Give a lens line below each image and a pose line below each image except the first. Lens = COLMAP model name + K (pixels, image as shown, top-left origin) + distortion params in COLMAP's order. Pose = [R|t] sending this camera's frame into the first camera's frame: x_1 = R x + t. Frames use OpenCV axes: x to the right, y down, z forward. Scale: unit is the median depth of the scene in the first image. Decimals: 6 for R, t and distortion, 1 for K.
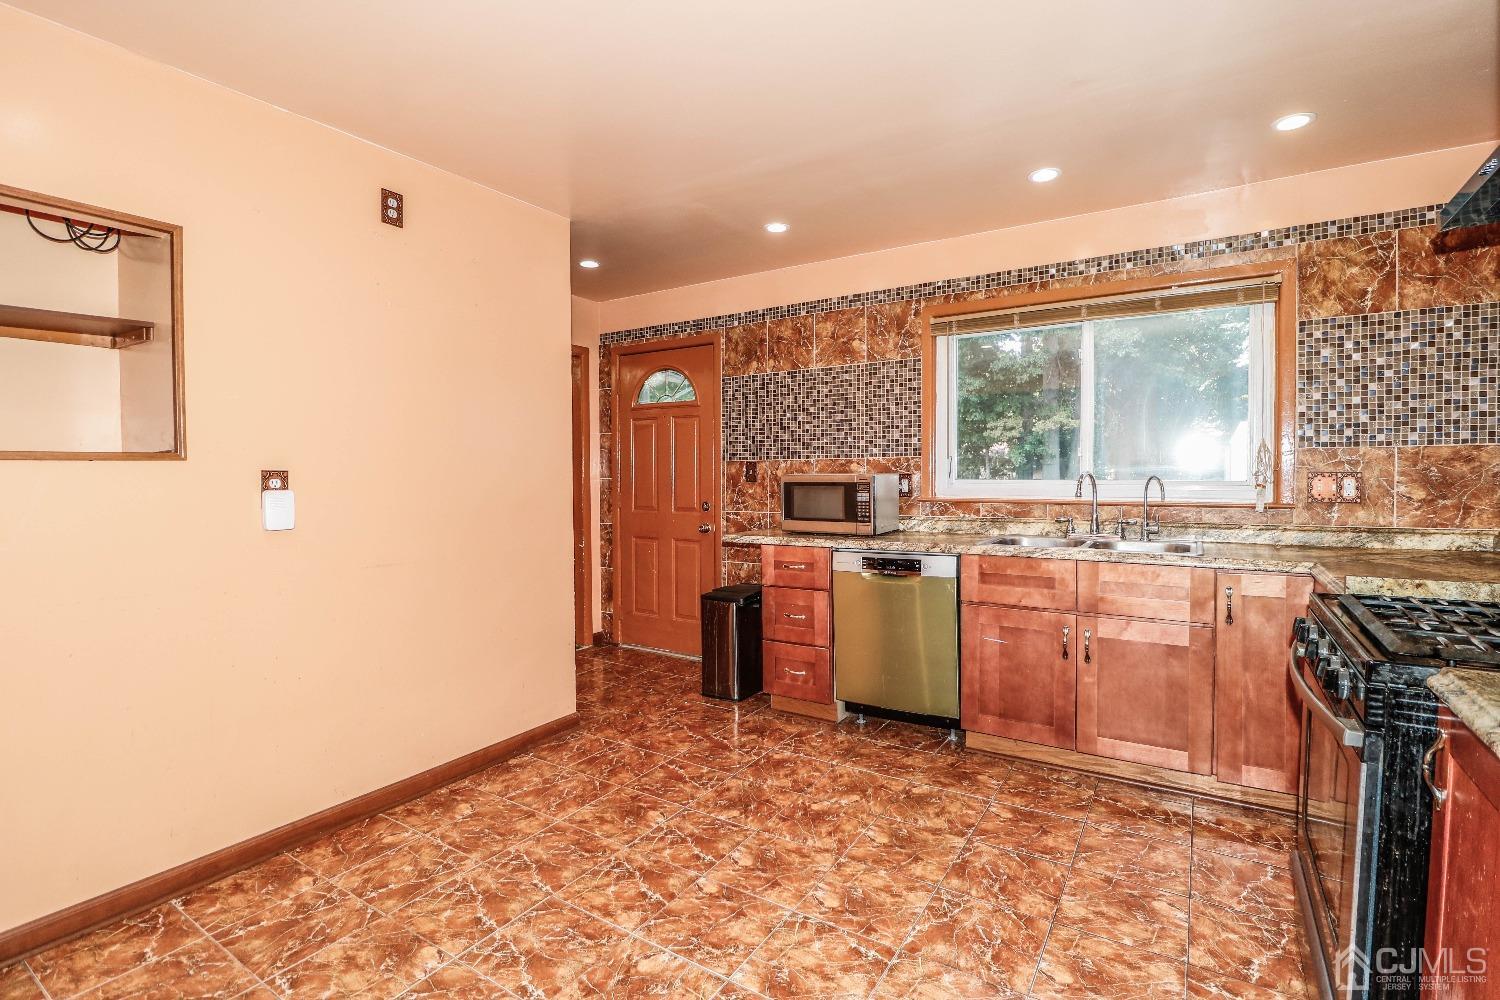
lens RADIAL K [[715.9, 0, 751.1], [0, 715.9, 498.4], [0, 0, 1]] dist [-0.000703, 0.000003]
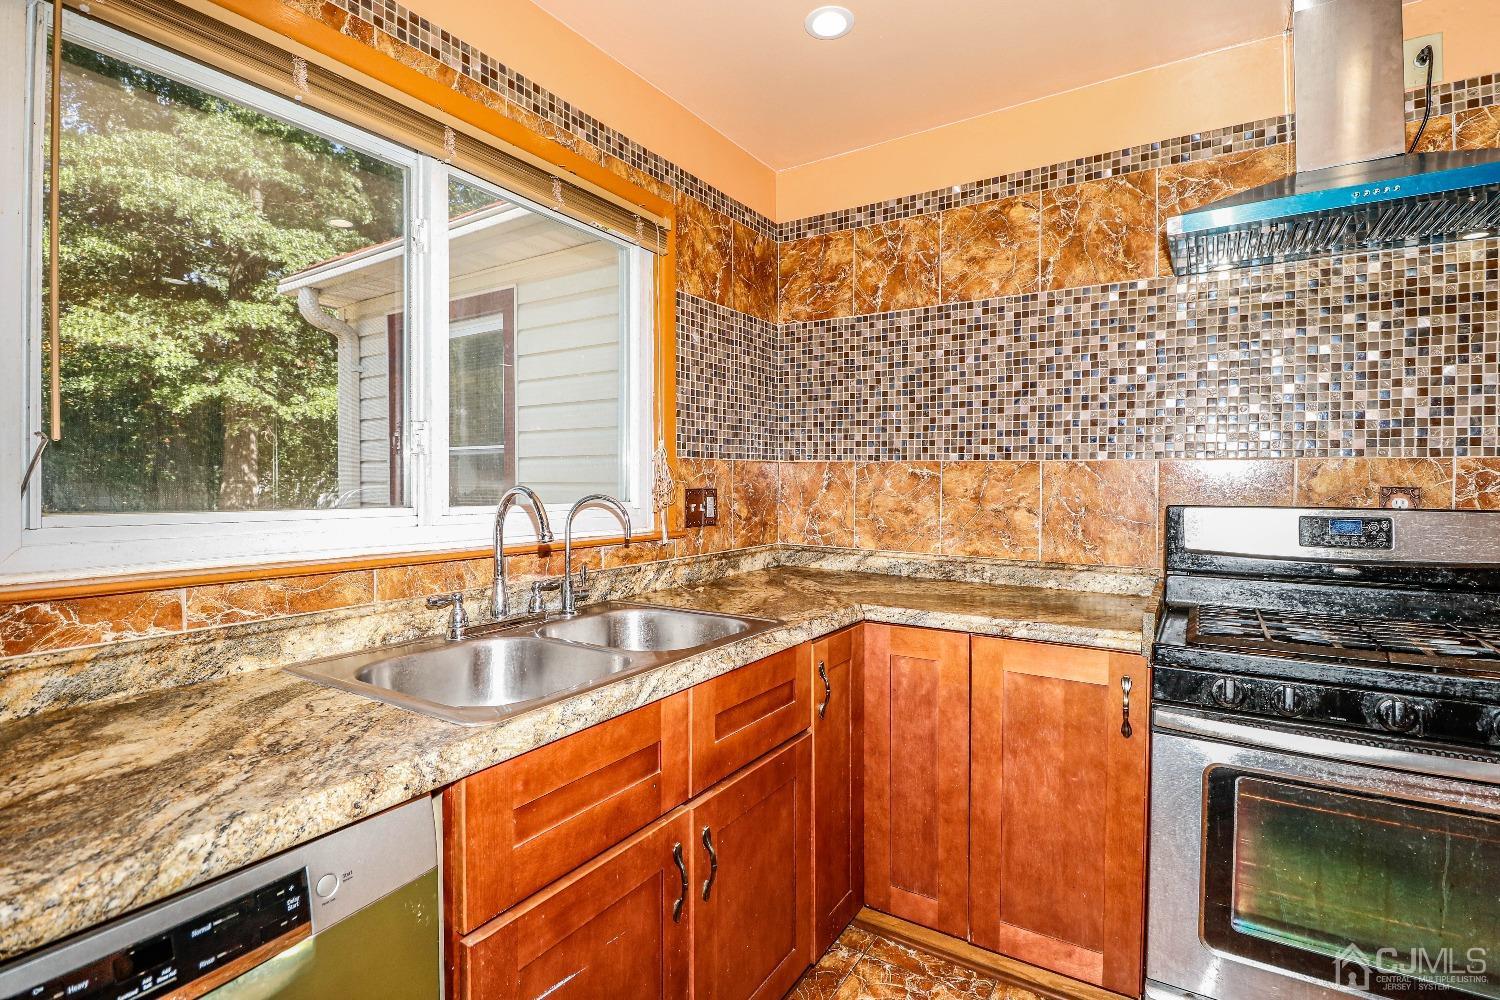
lens RADIAL K [[715.9, 0, 750.2], [0, 715.9, 488.7], [0, 0, 1]] dist [-0.000703, 0.000003]
pose [[-0.002527, -0.003875, 0.999989, 0.002683], [0.033833, 0.999420, 0.003958, -0.037443], [-0.999424, 0.033843, -0.002394, 0.934271]]
